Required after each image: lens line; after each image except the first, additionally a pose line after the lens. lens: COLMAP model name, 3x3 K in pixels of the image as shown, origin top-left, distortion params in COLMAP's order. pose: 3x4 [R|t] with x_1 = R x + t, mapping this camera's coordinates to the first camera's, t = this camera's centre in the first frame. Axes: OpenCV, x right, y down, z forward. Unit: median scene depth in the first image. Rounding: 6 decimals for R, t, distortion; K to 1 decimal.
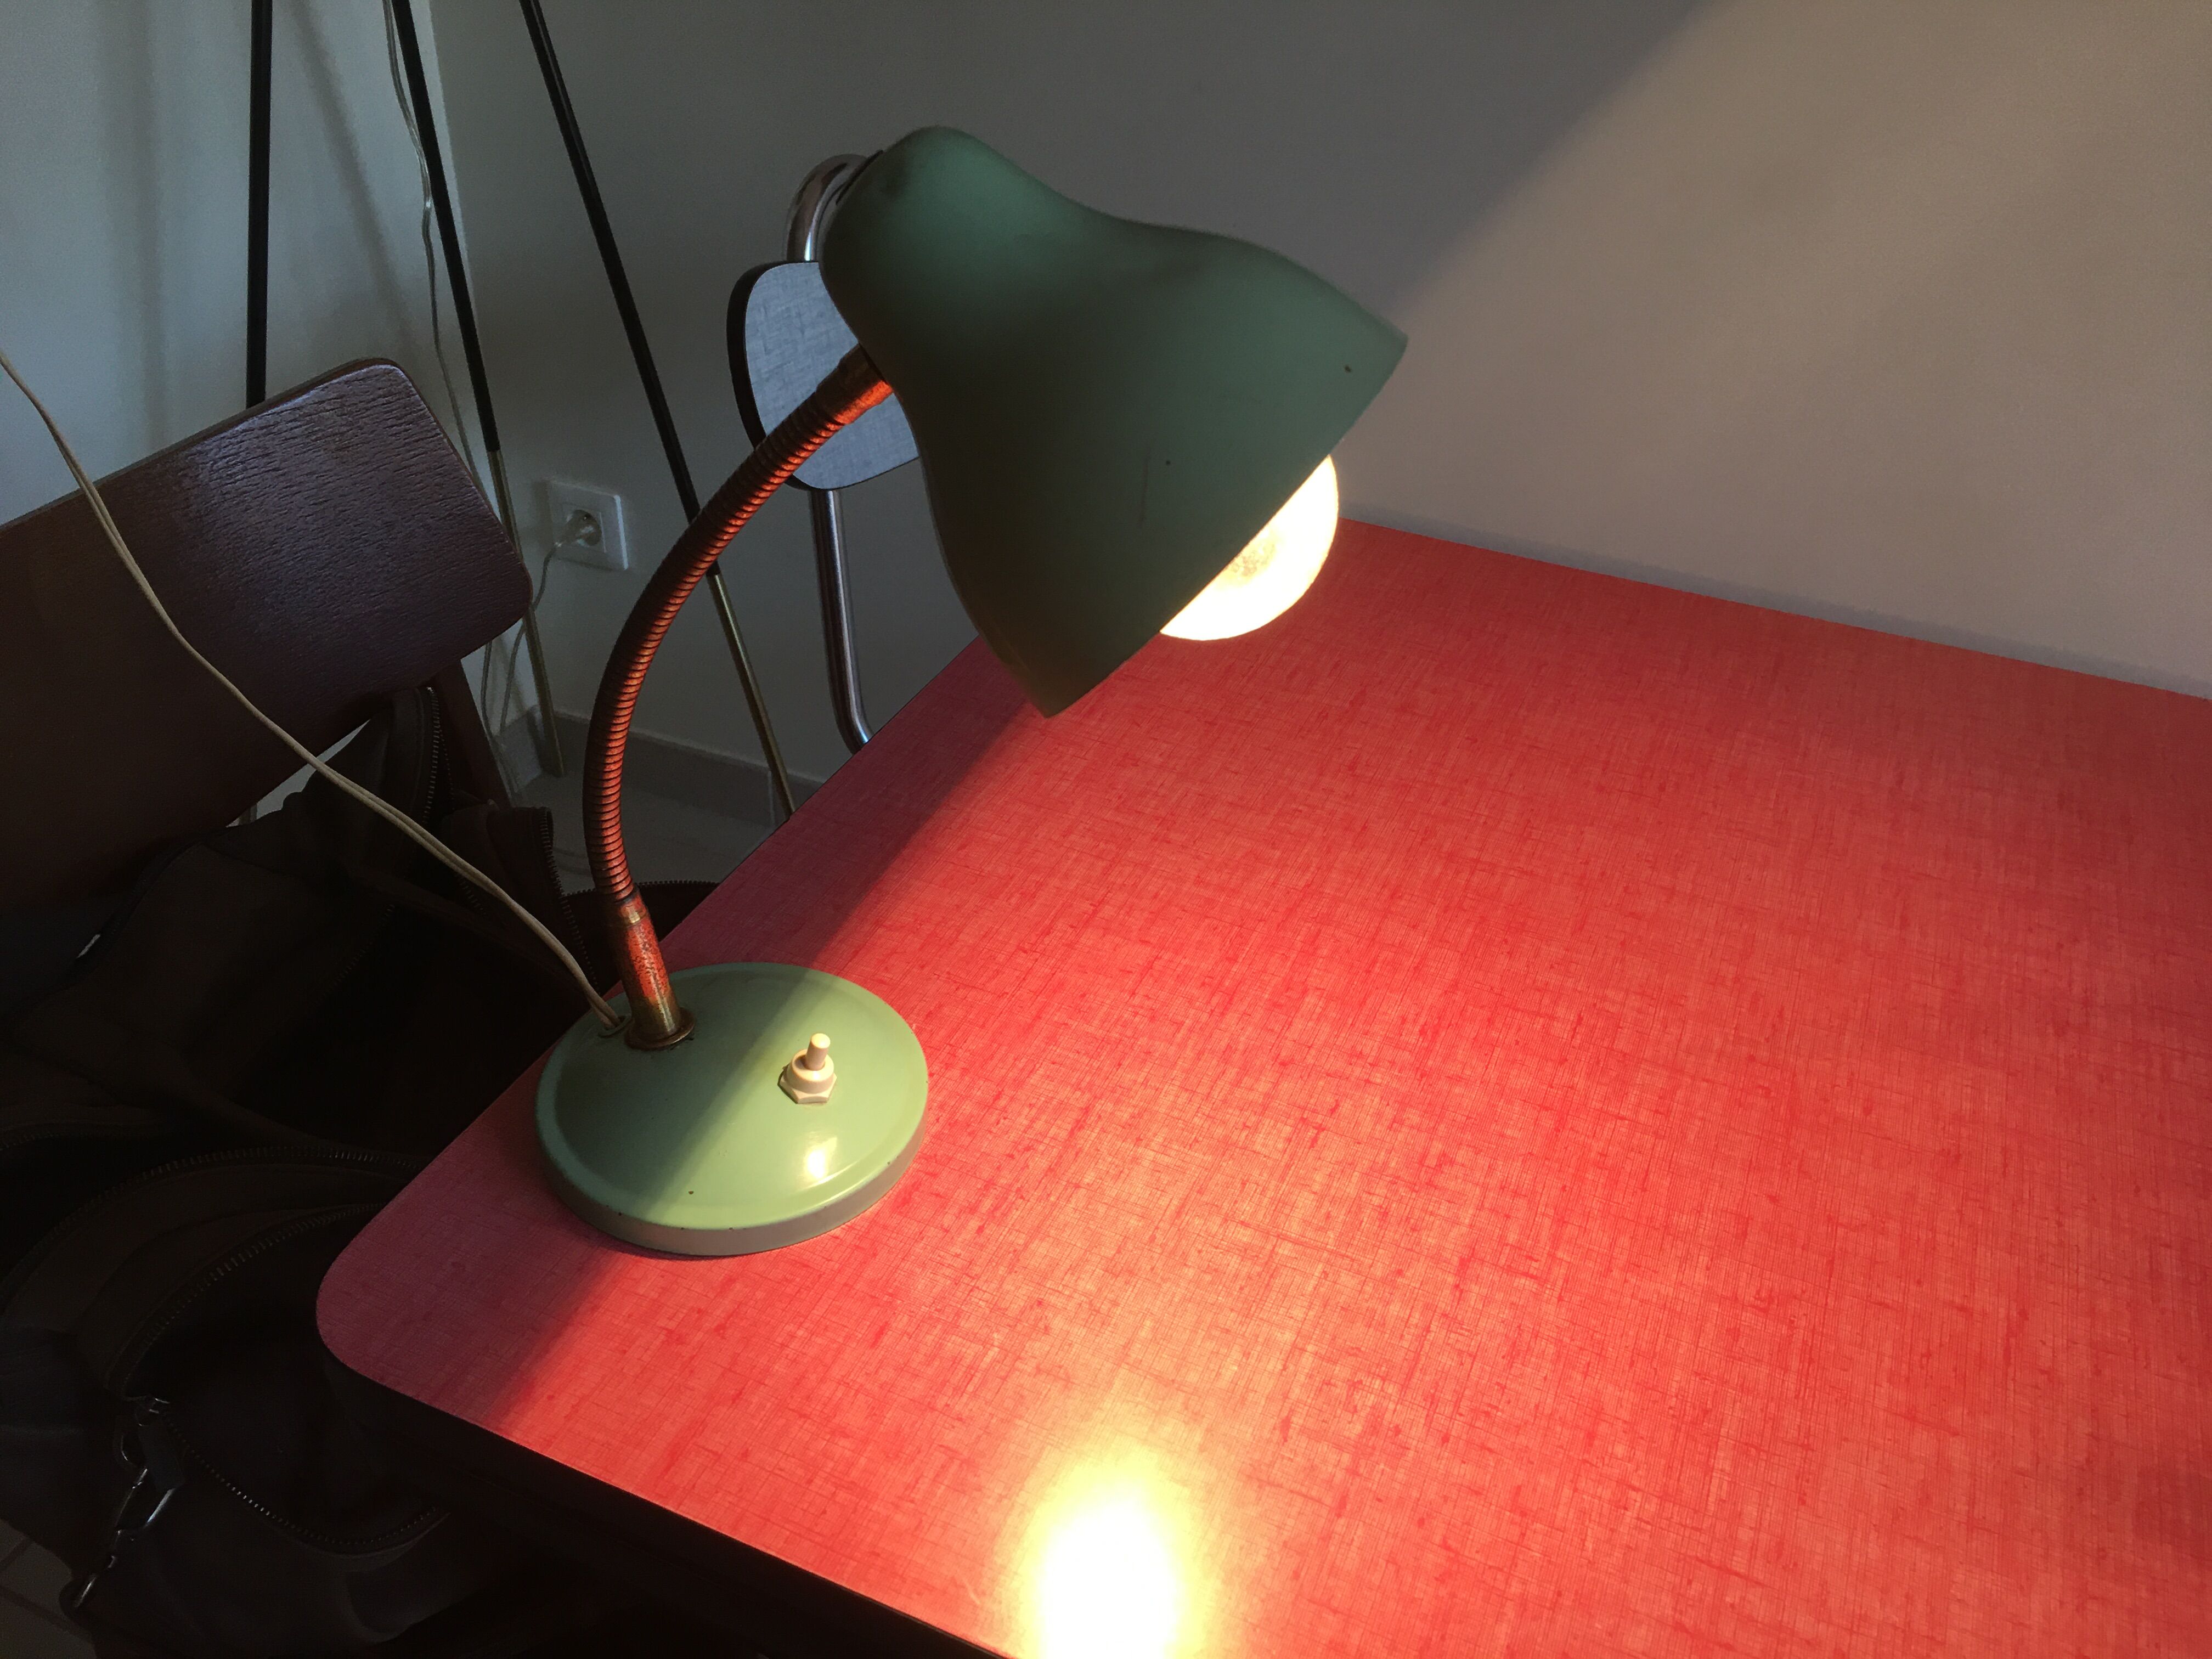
lens RADIAL K [[1878.7, 0, 1112.9], [0, 1878.7, 809.9], [0, 0, 1]] dist [0.081270, -0.133918]
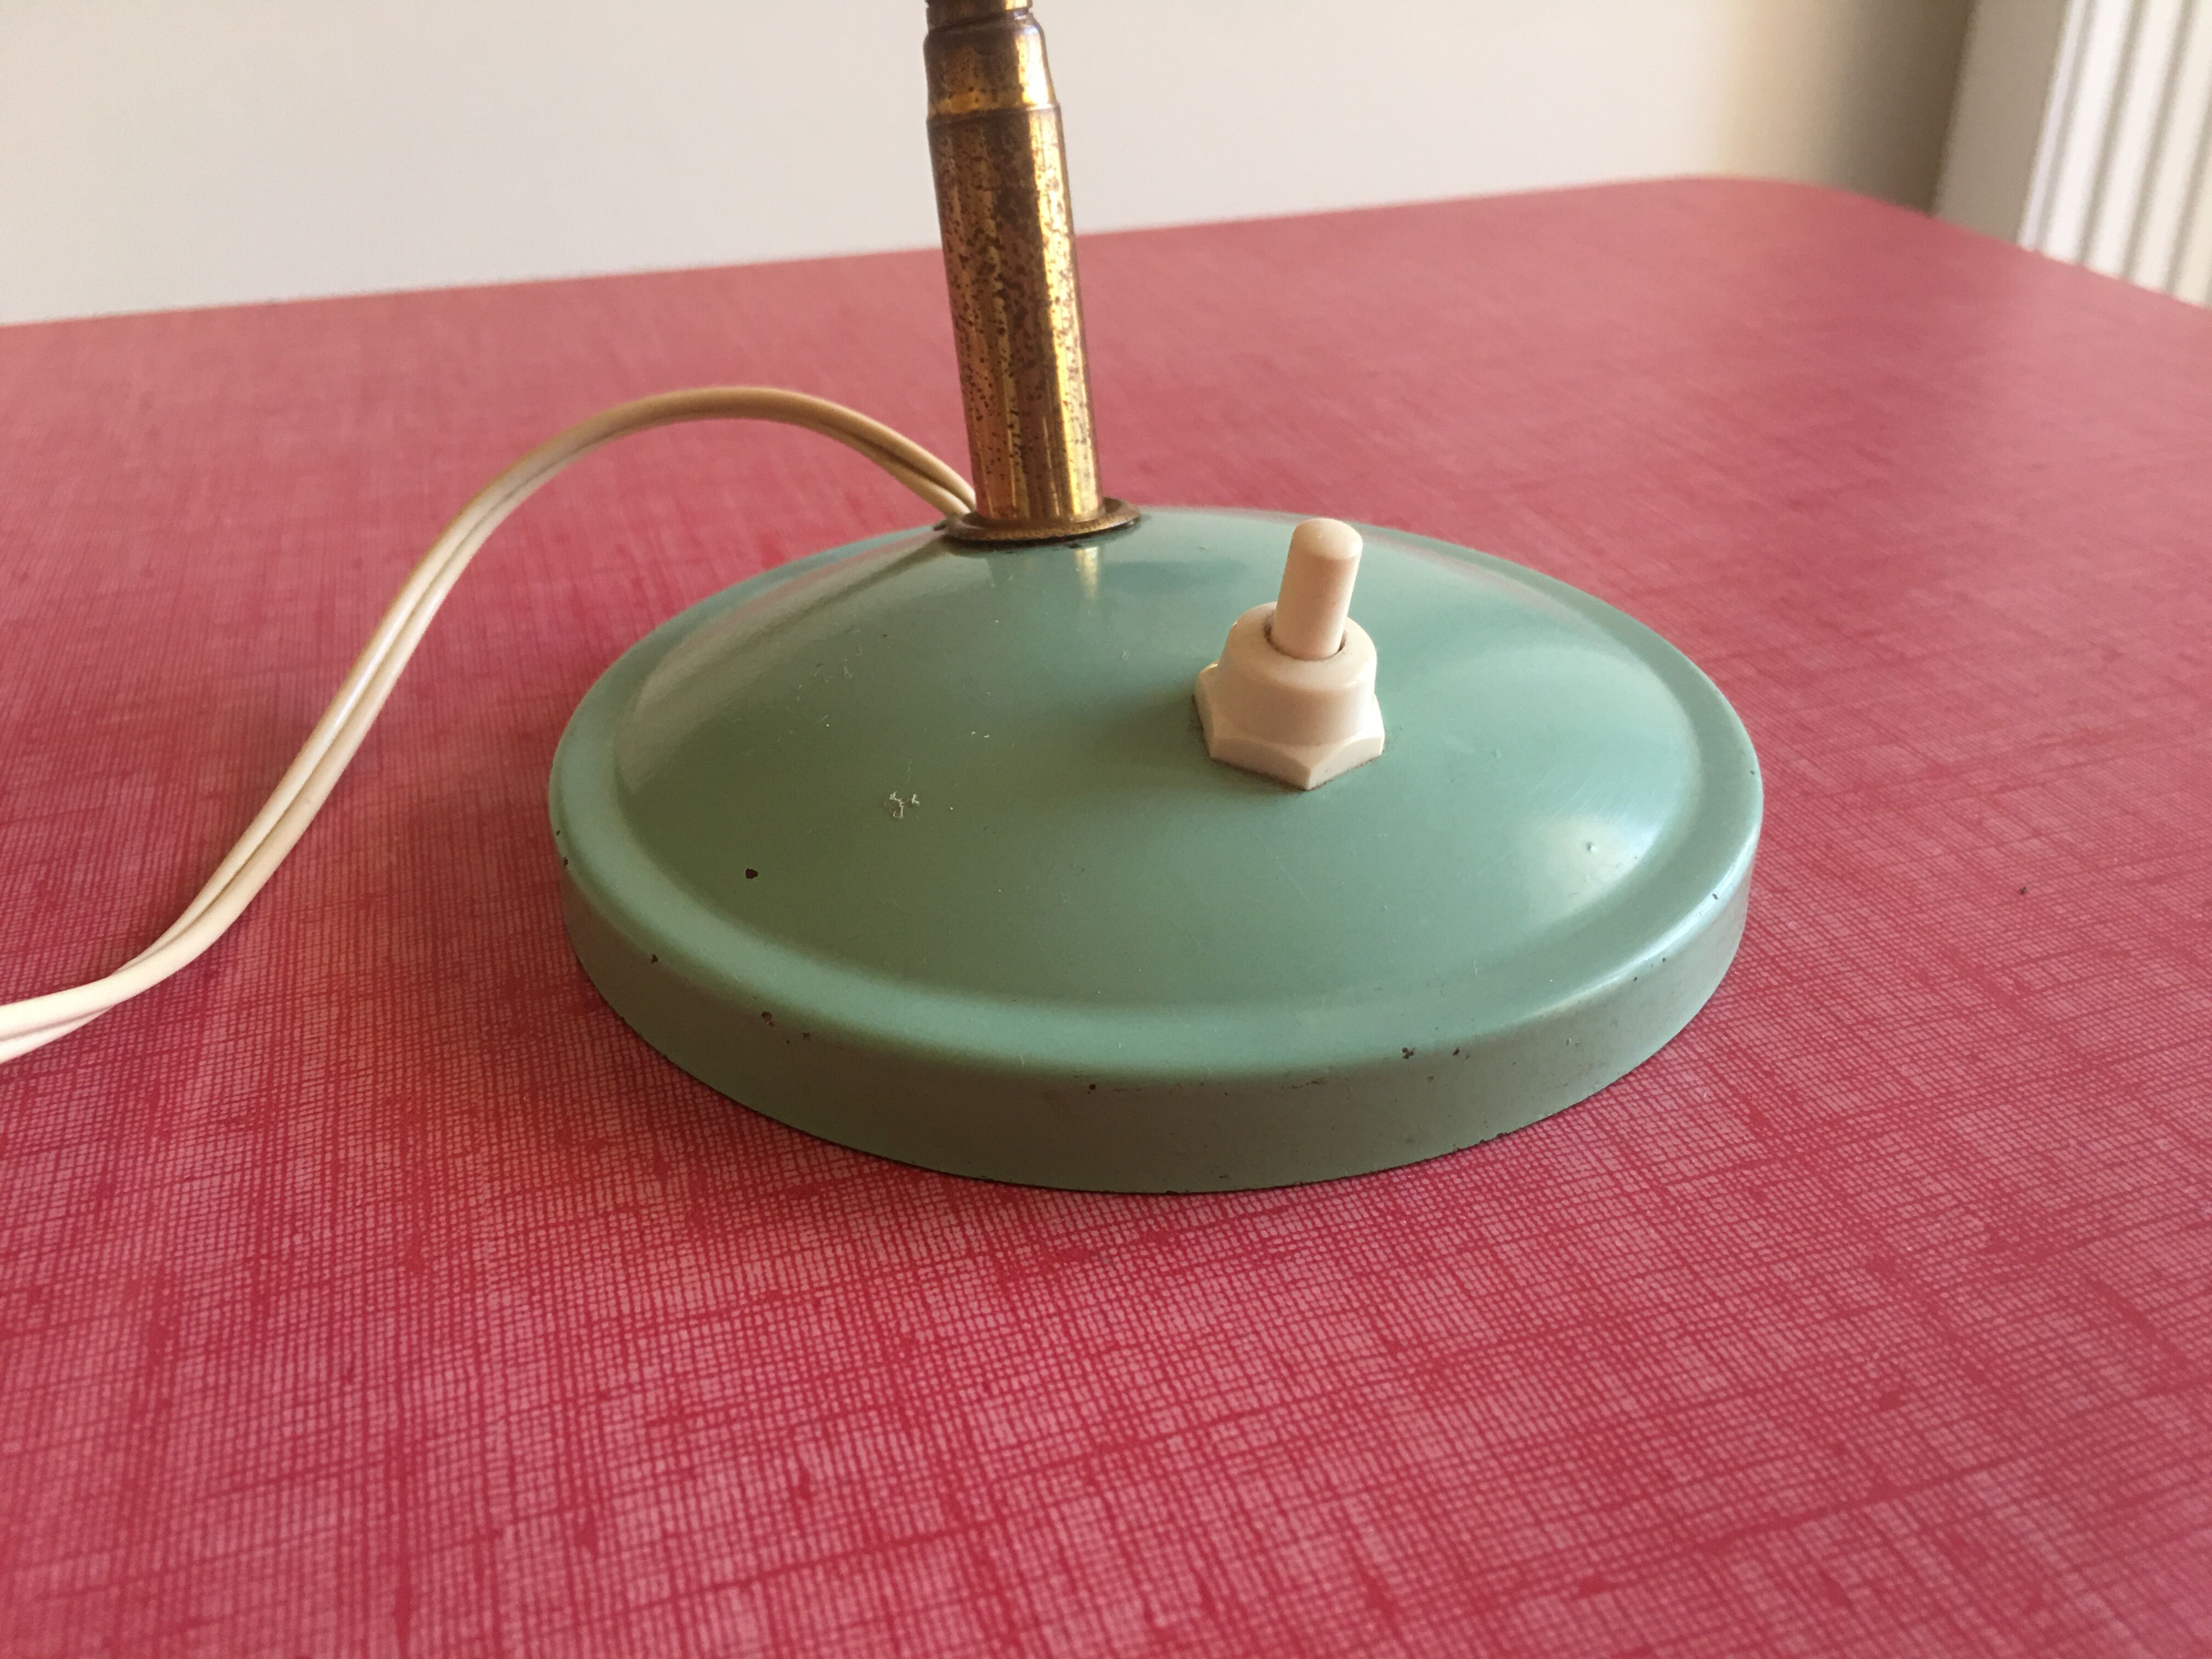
lens RADIAL K [[1878.7, 0, 1095.7], [0, 1878.7, 890.7], [0, 0, 1]] dist [0.081270, -0.133918]
pose [[0.755862, -0.393664, 0.523165, -0.065897], [0.404689, 0.909043, 0.099334, -0.041677], [-0.514684, 0.136636, 0.846423, 0.960127]]
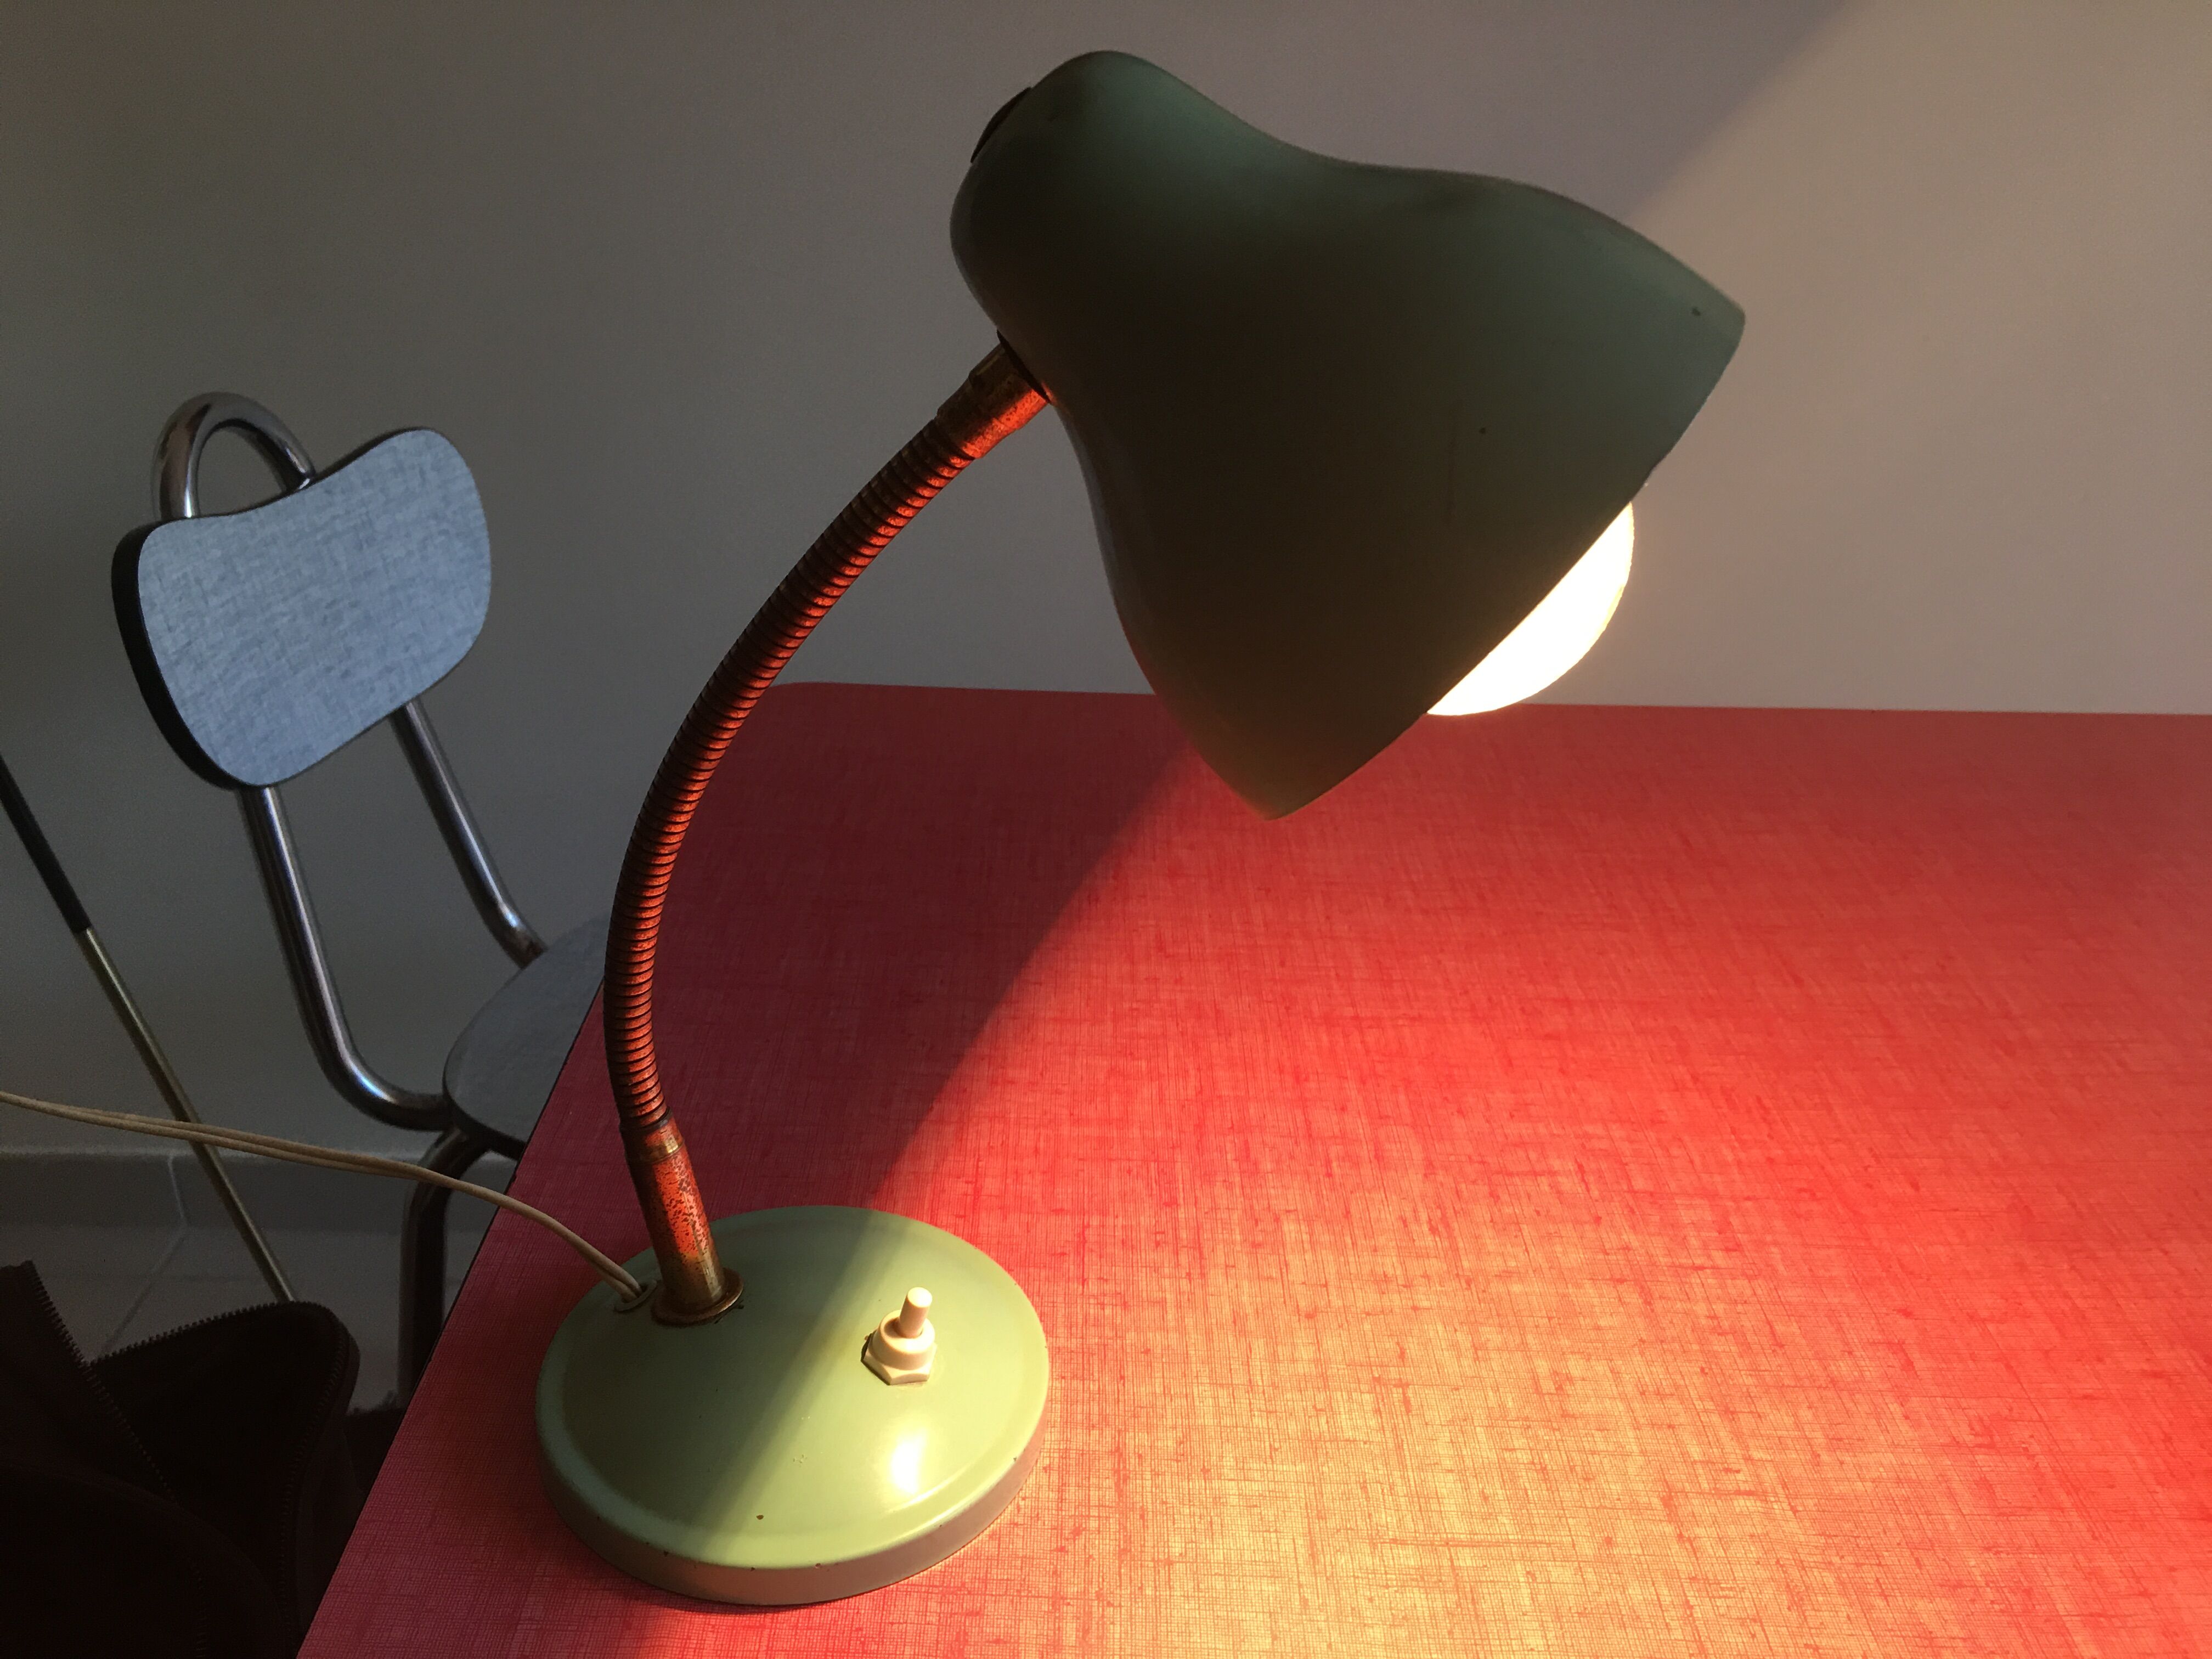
lens RADIAL K [[1878.7, 0, 1097.2], [0, 1878.7, 837.1], [0, 0, 1]] dist [0.081270, -0.133918]
pose [[0.921554, -0.192055, 0.337423, -0.215113], [0.227791, 0.971239, -0.069321, -0.023356], [-0.314405, 0.140744, 0.938797, 0.264984]]
